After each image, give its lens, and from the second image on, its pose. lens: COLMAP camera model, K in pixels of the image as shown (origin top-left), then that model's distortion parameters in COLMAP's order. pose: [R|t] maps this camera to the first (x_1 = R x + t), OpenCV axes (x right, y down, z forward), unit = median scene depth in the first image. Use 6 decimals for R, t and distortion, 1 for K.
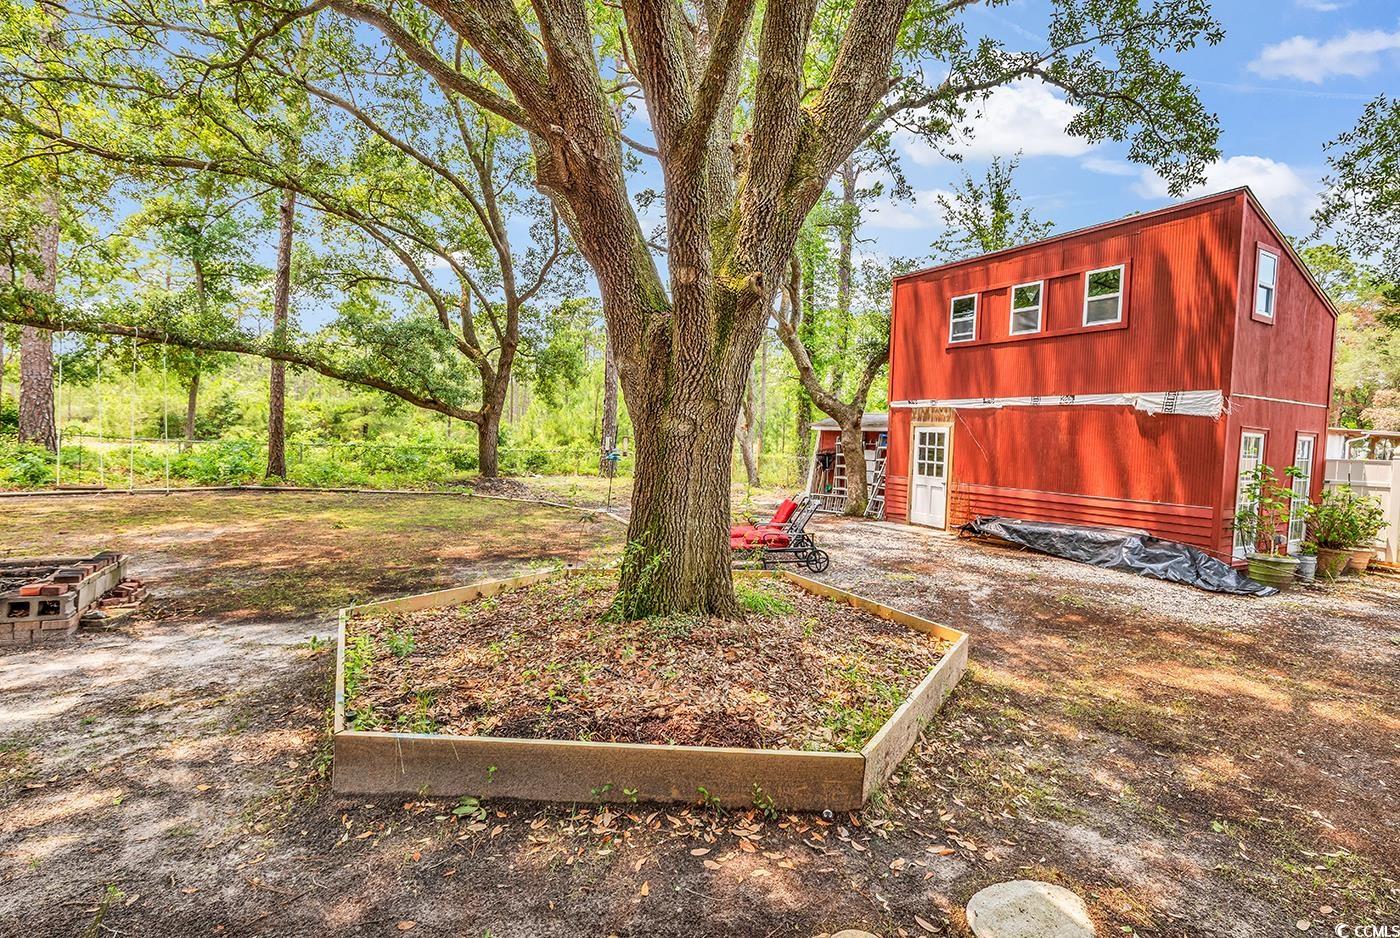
lens RADIAL K [[639.8, 0, 700.0], [0, 639.8, 469.0], [0, 0, 1]] dist [0.000391, -0.000127]
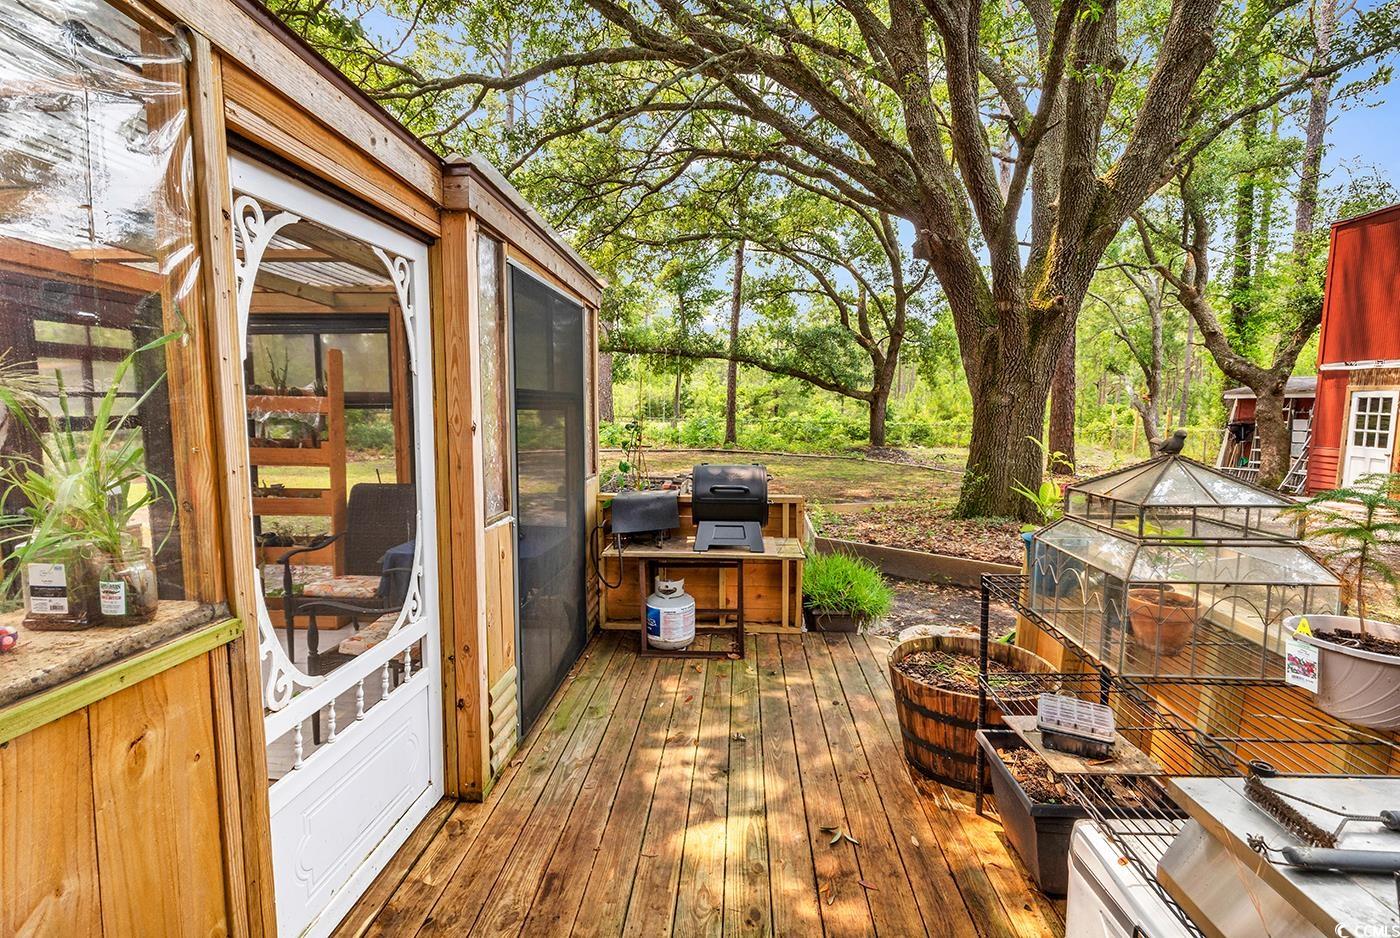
lens RADIAL K [[635.0, 0, 703.2], [0, 635.0, 467.4], [0, 0, 1]] dist [0.004011, -0.000304]
pose [[0.834310, 0.029715, -0.550494, 0.072124], [-0.011521, 0.999268, 0.036478, 0.017039], [0.551175, -0.024092, 0.834042, -0.233038]]
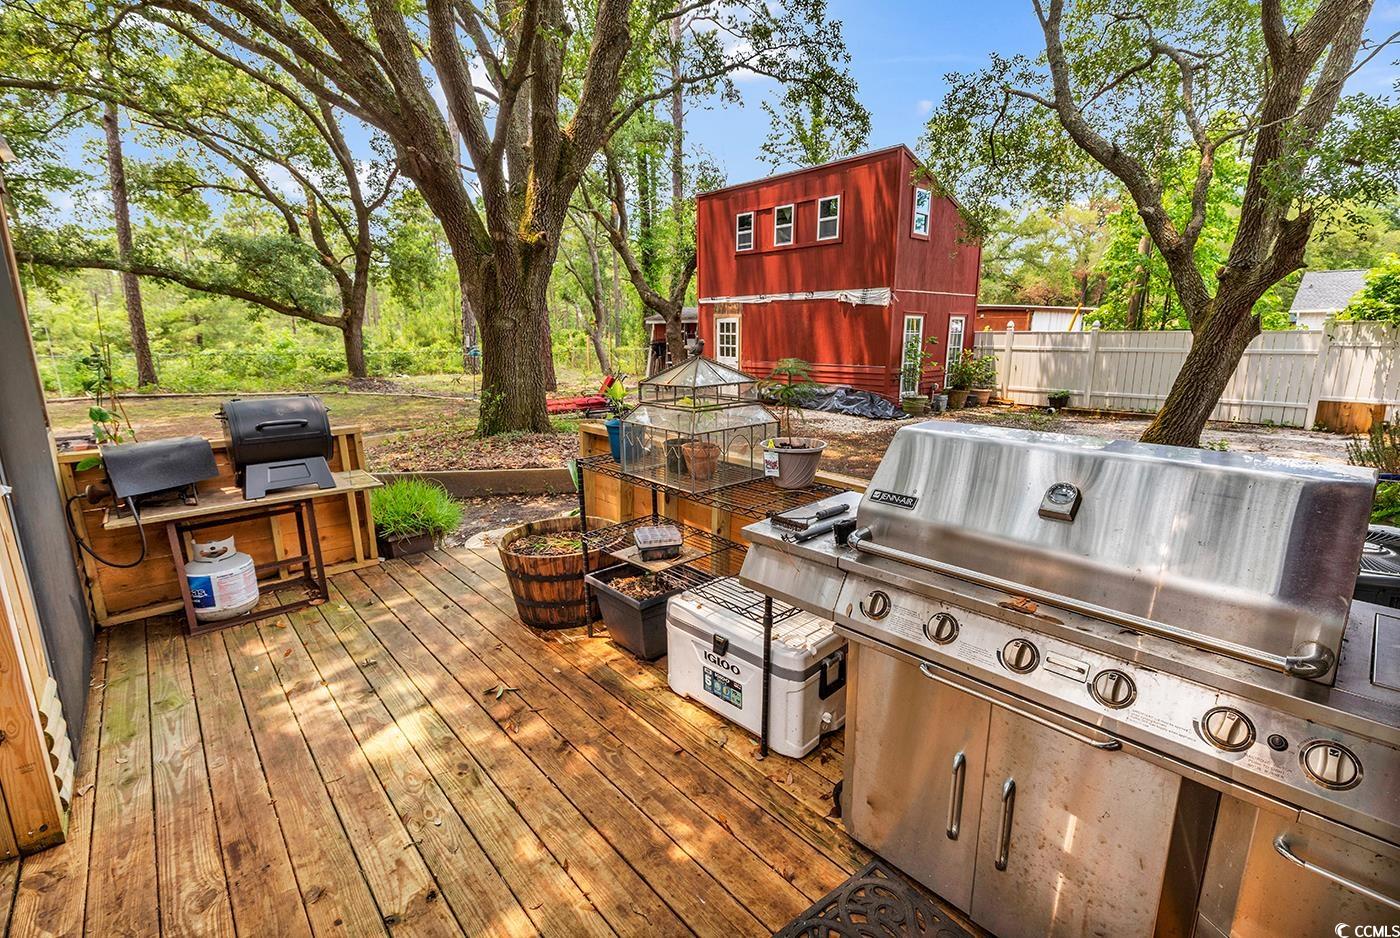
lens RADIAL K [[633.6, 0, 706.7], [0, 633.6, 470.5], [0, 0, 1]] dist [-0.001799, -0.000318]
pose [[0.978056, -0.078717, 0.192897, 0.045117], [0.046125, 0.984712, 0.167970, 0.019752], [-0.203170, -0.155387, 0.966735, -0.270835]]
